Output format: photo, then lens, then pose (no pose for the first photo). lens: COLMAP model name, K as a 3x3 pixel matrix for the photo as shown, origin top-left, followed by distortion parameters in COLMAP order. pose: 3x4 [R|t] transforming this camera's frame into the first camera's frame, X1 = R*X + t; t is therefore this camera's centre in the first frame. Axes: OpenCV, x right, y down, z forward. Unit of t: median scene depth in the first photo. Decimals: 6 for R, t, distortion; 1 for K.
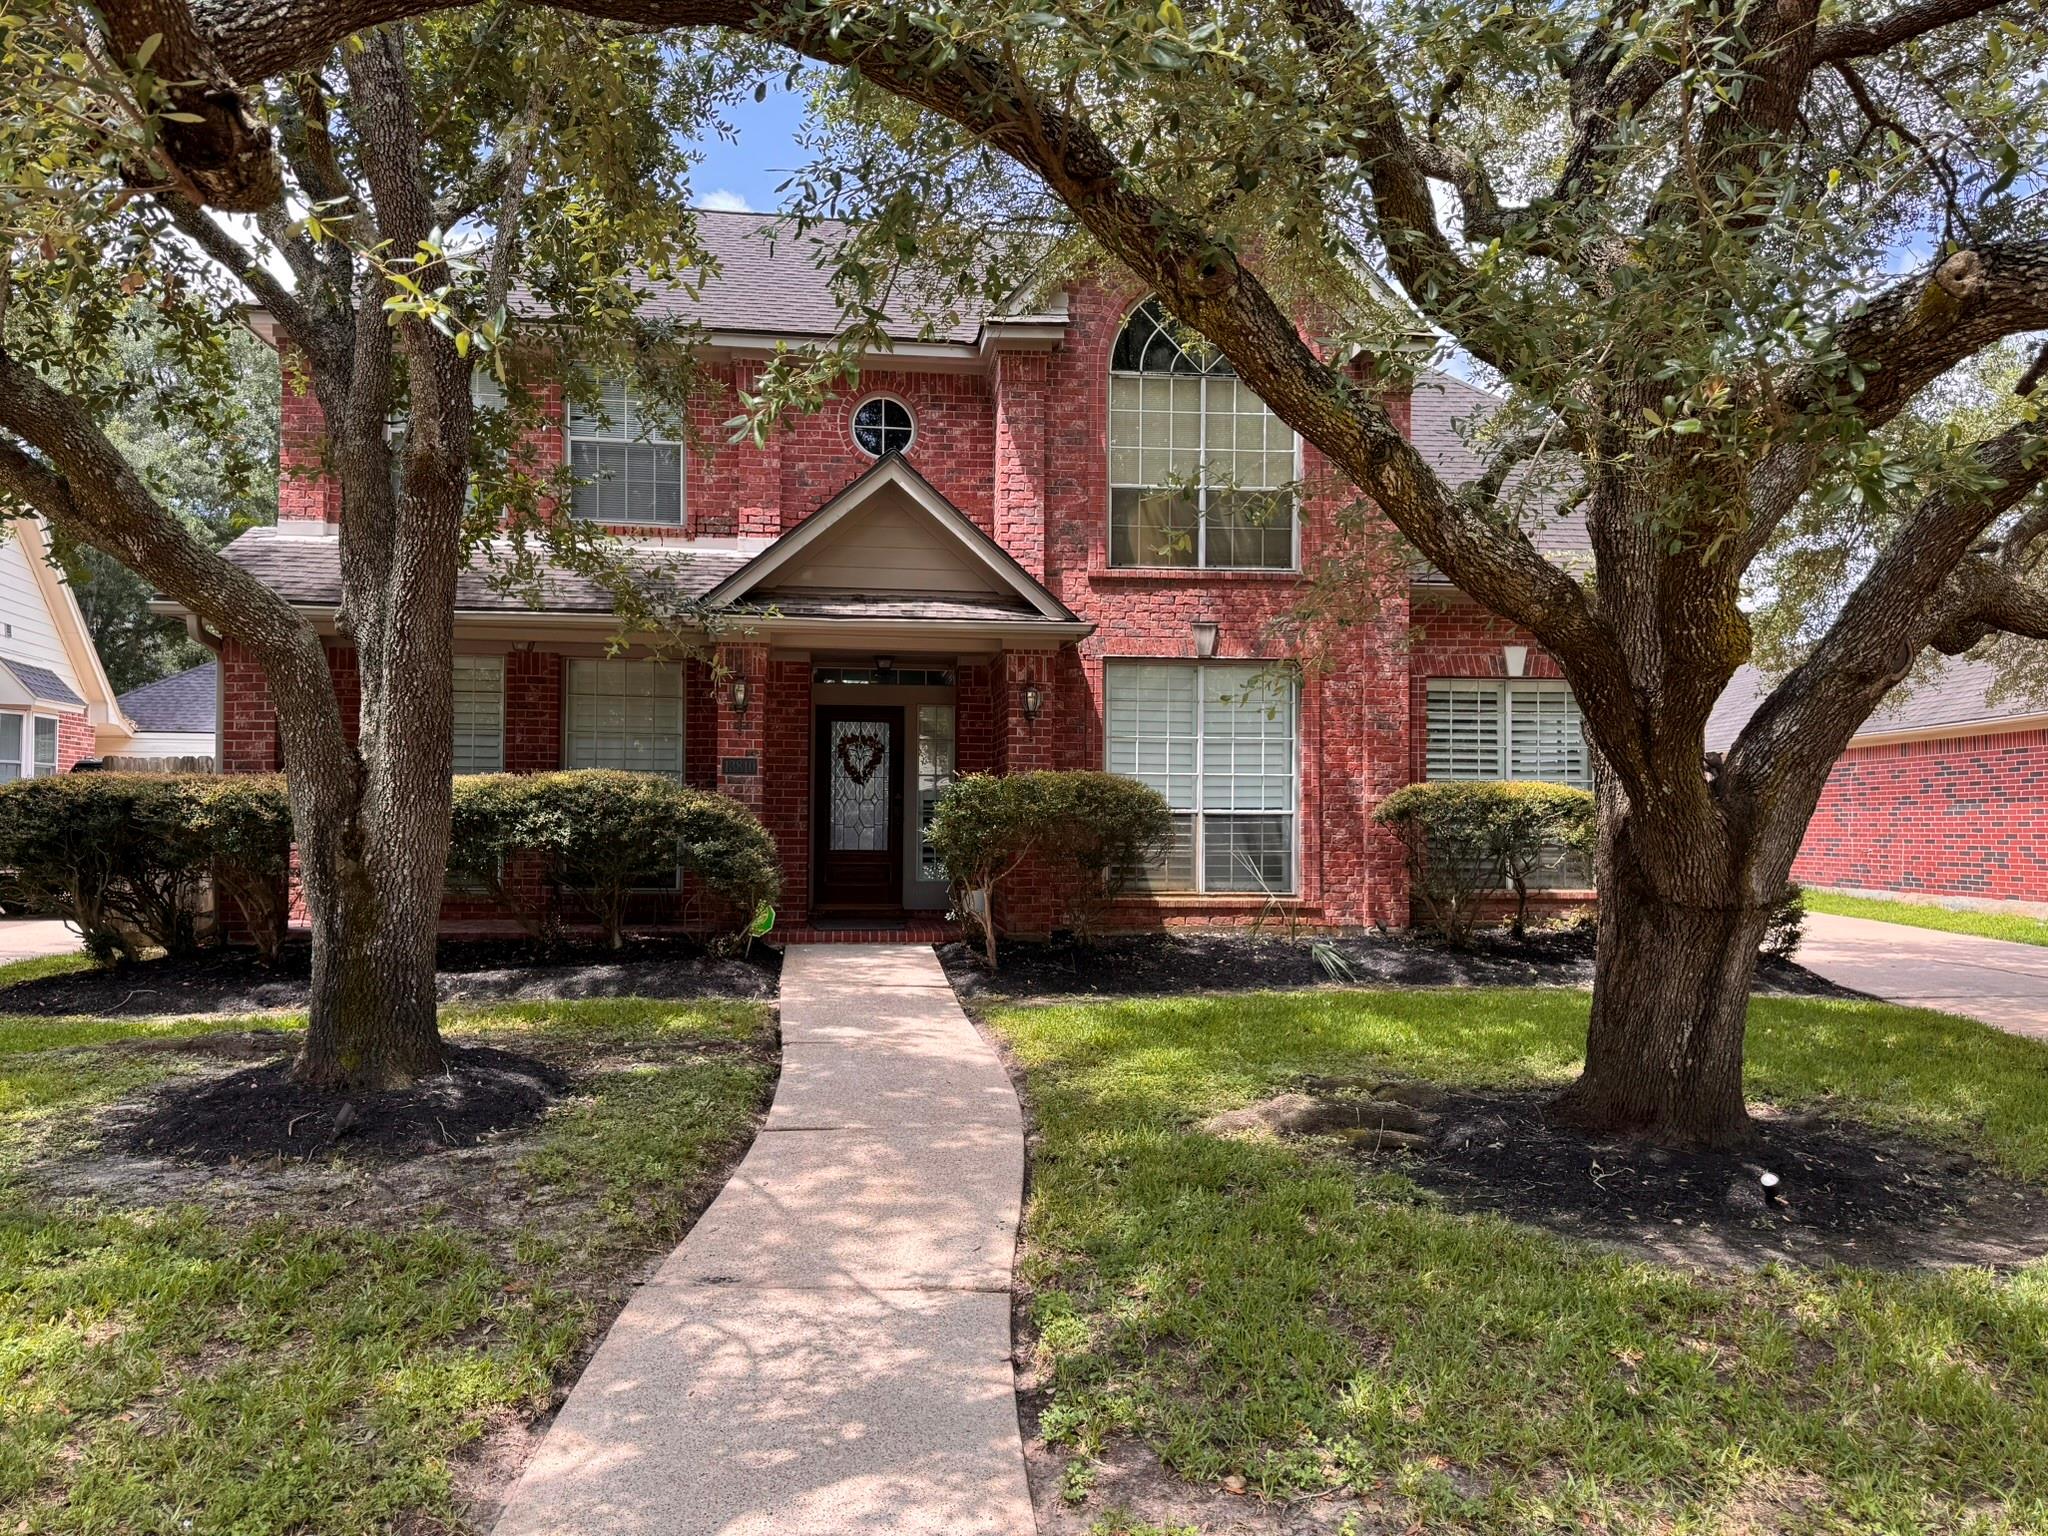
lens RADIAL K [[1449.2, 0, 1024.0], [0, 1449.2, 768.0], [0, 0, 1]] dist [0.081452, -0.145788]
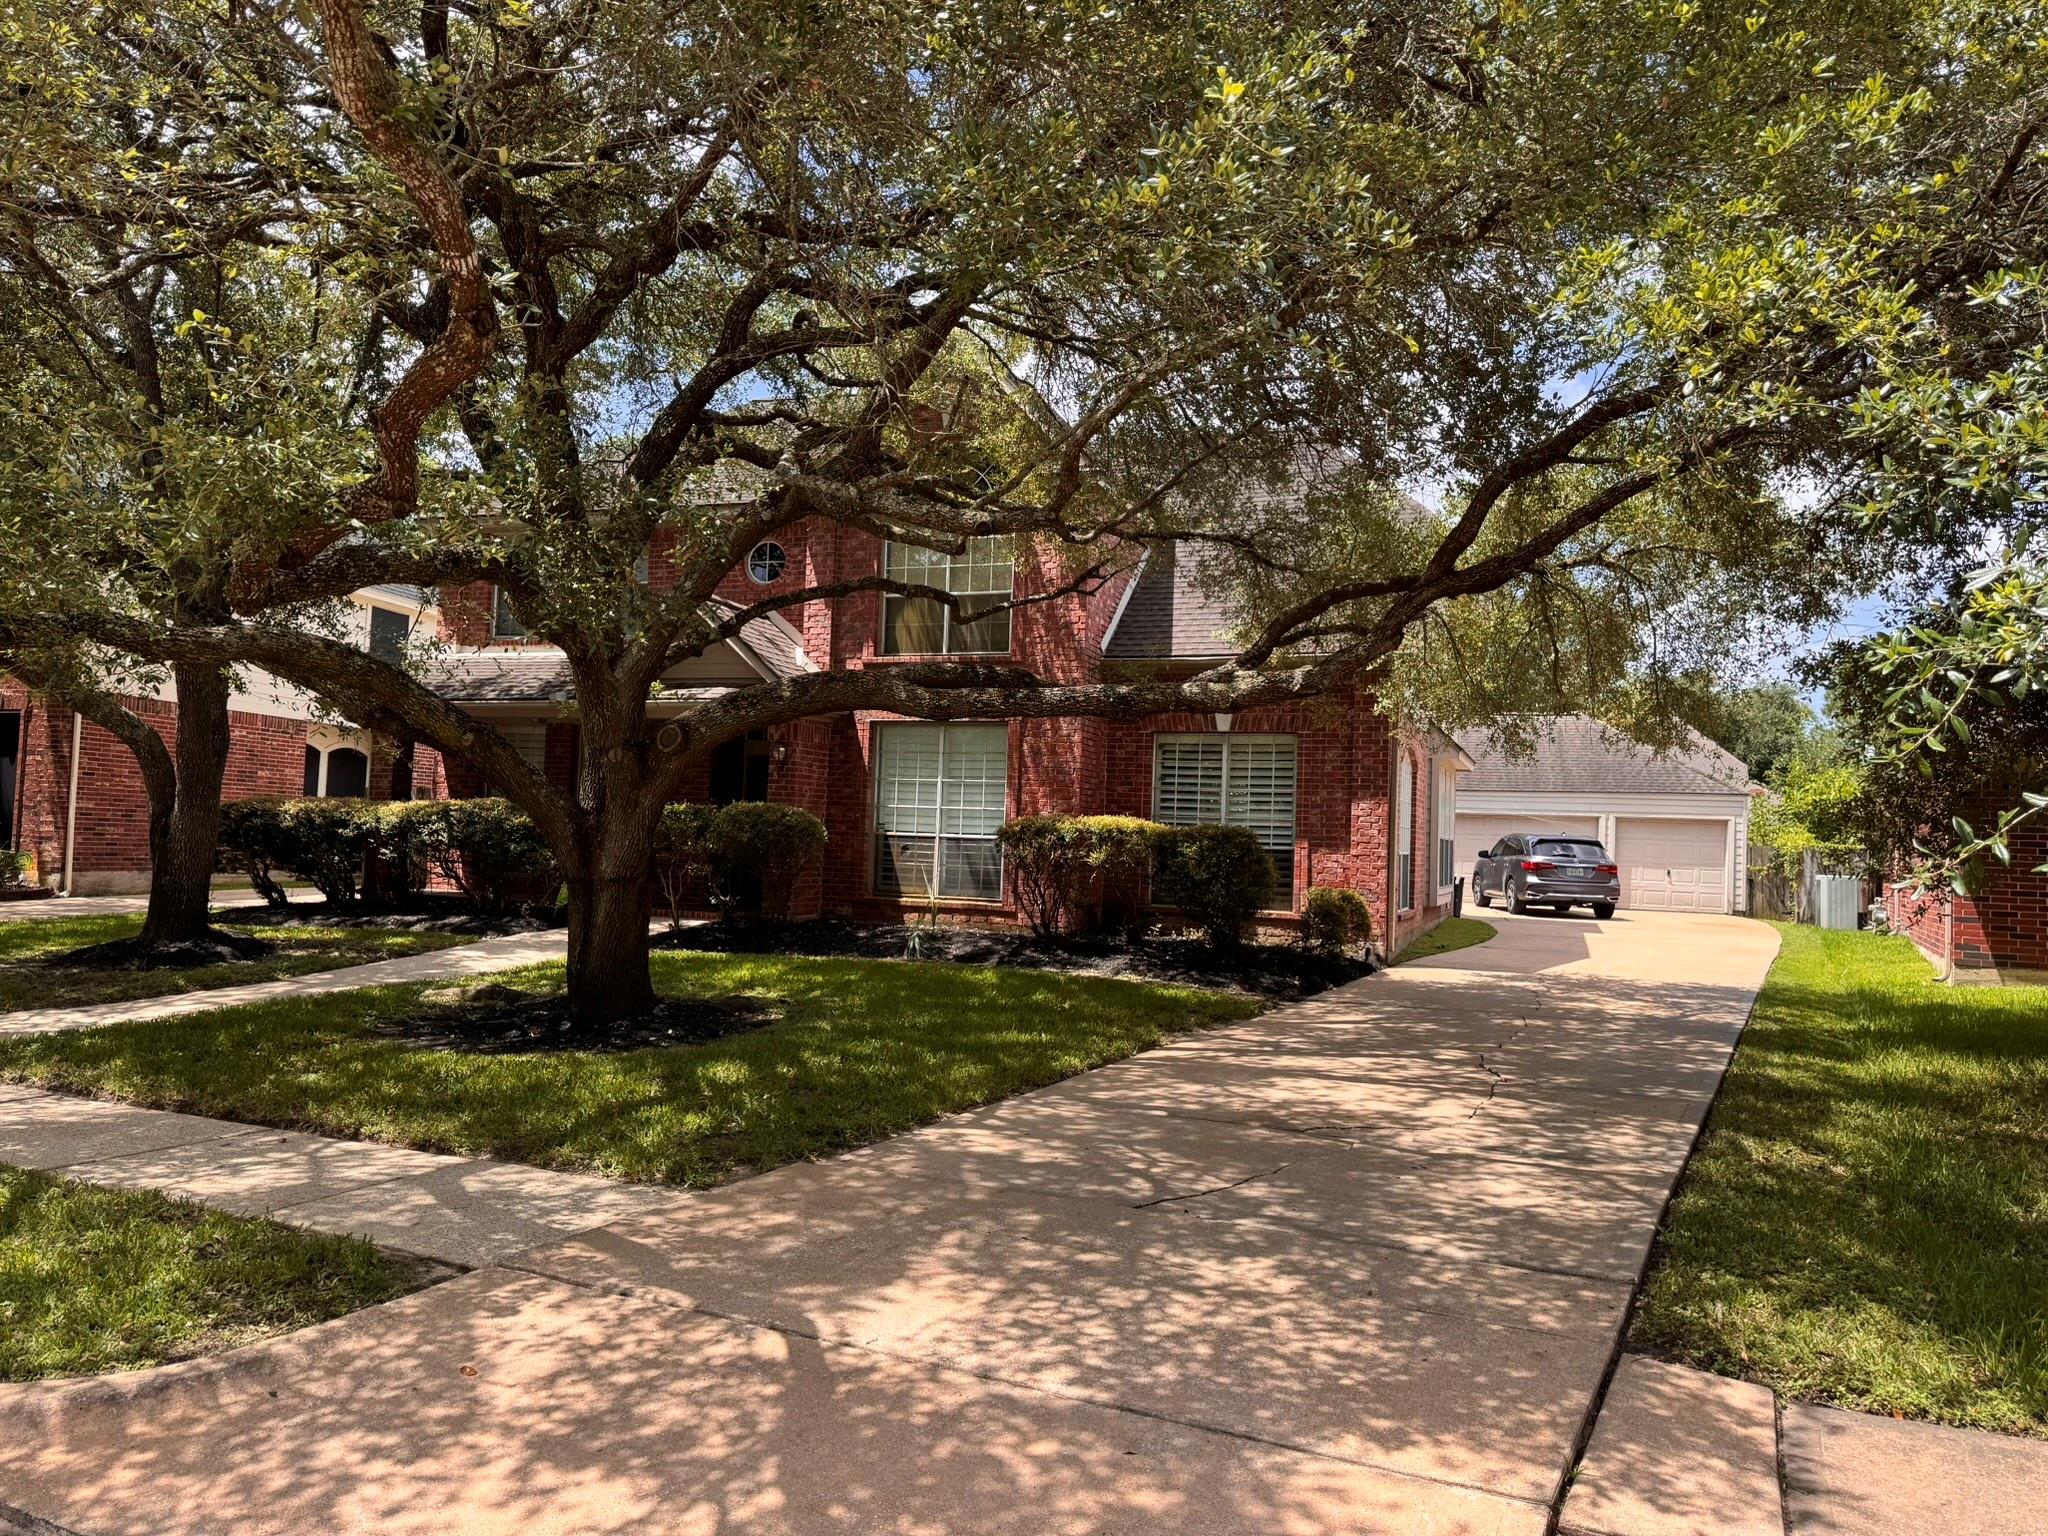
lens RADIAL K [[1449.2, 0, 1024.0], [0, 1449.2, 768.0], [0, 0, 1]] dist [0.081452, -0.145788]
pose [[0.887575, 0.002888, -0.460654, 0.817316], [-0.014189, 0.999677, -0.021070, -0.005227], [0.460444, 0.025238, 0.887330, -0.151956]]
